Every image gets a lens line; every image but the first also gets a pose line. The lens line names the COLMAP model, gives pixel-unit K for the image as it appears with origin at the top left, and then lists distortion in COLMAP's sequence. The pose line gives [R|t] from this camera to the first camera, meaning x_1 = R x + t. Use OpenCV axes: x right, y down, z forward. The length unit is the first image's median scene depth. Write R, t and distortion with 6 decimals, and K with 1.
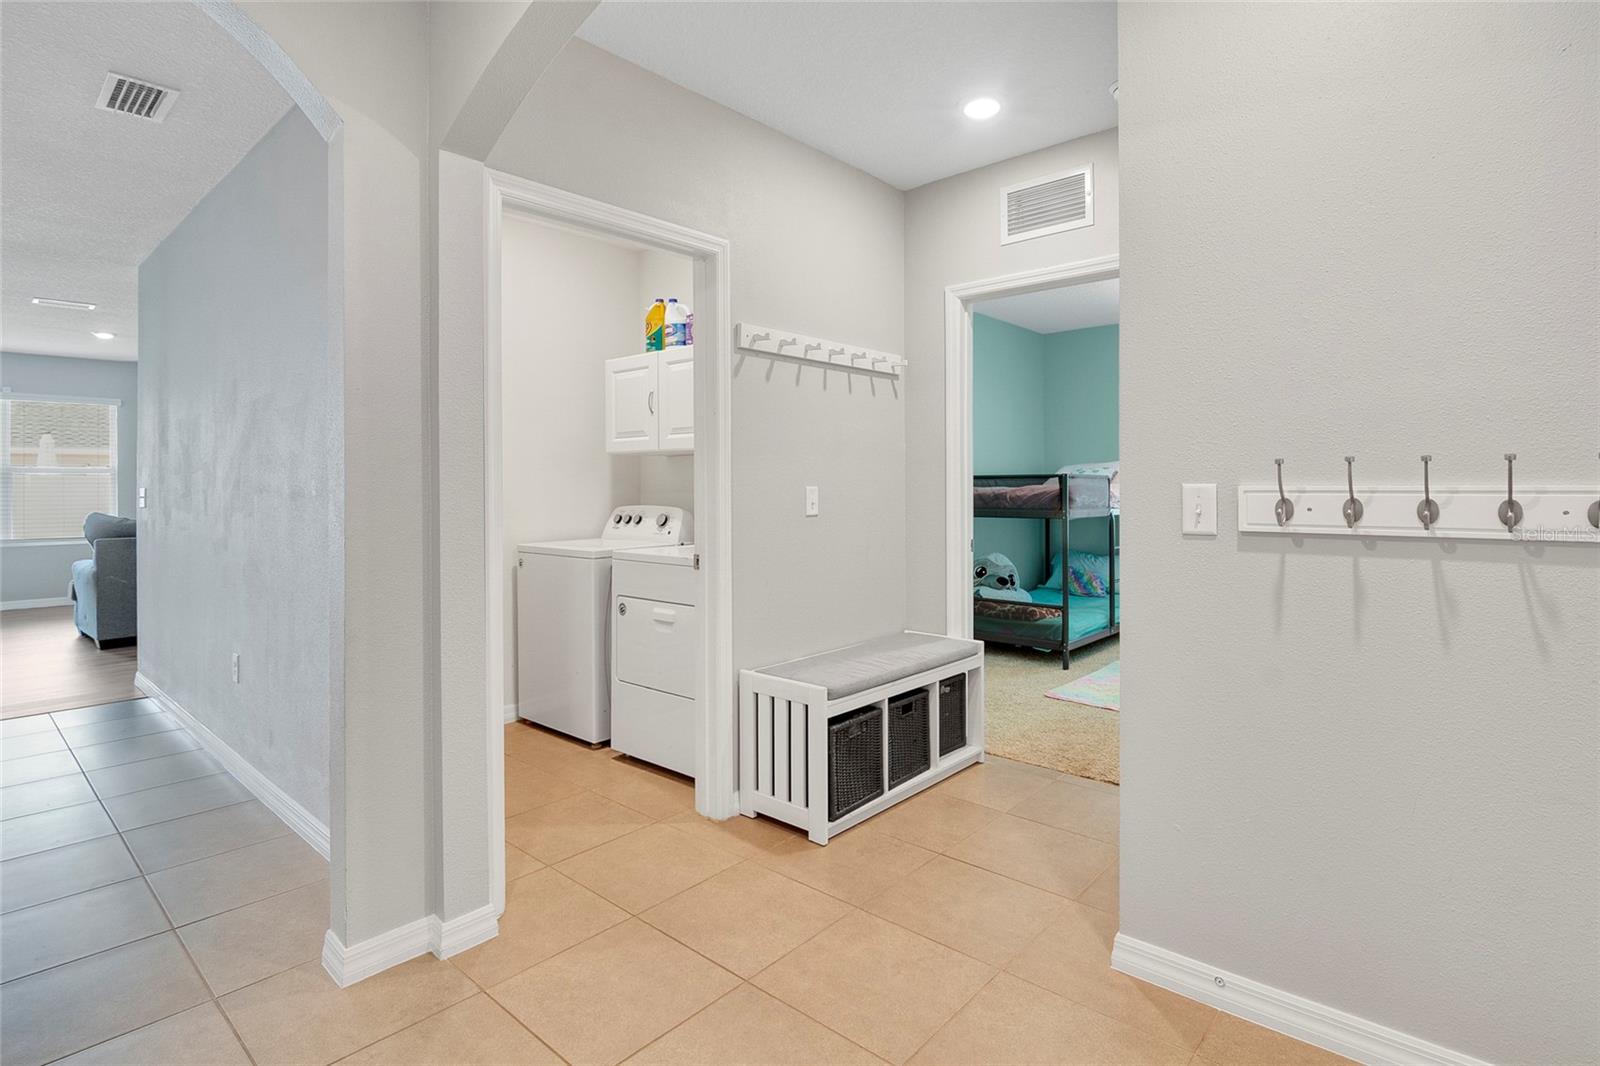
lens RADIAL K [[787.8, 0, 797.3], [0, 787.8, 482.5], [0, 0, 1]] dist [-0.003039, -0.002052]
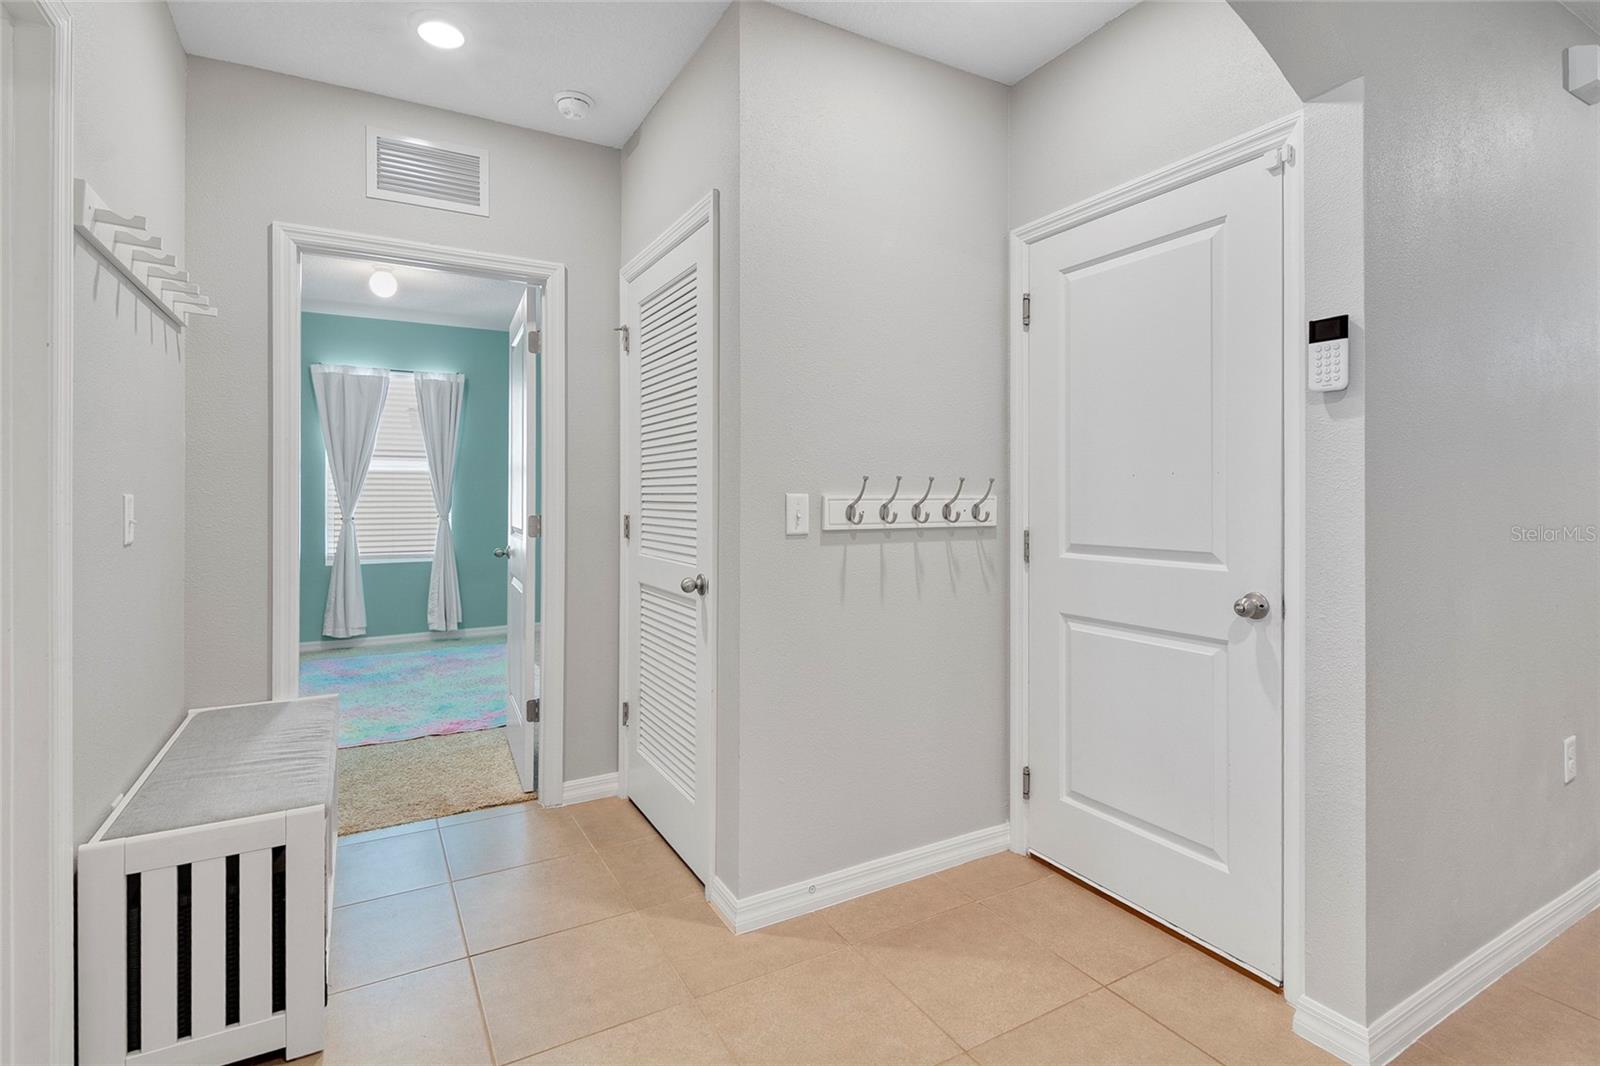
lens RADIAL K [[755.0, 0, 795.7], [0, 755.0, 488.9], [0, 0, 1]] dist [0.001271, -0.000190]
pose [[0.327815, 0.010722, 0.944681, -0.198377], [-0.006738, 0.999937, -0.009011, 0.001728], [-0.944718, -0.003412, 0.327866, 0.201067]]
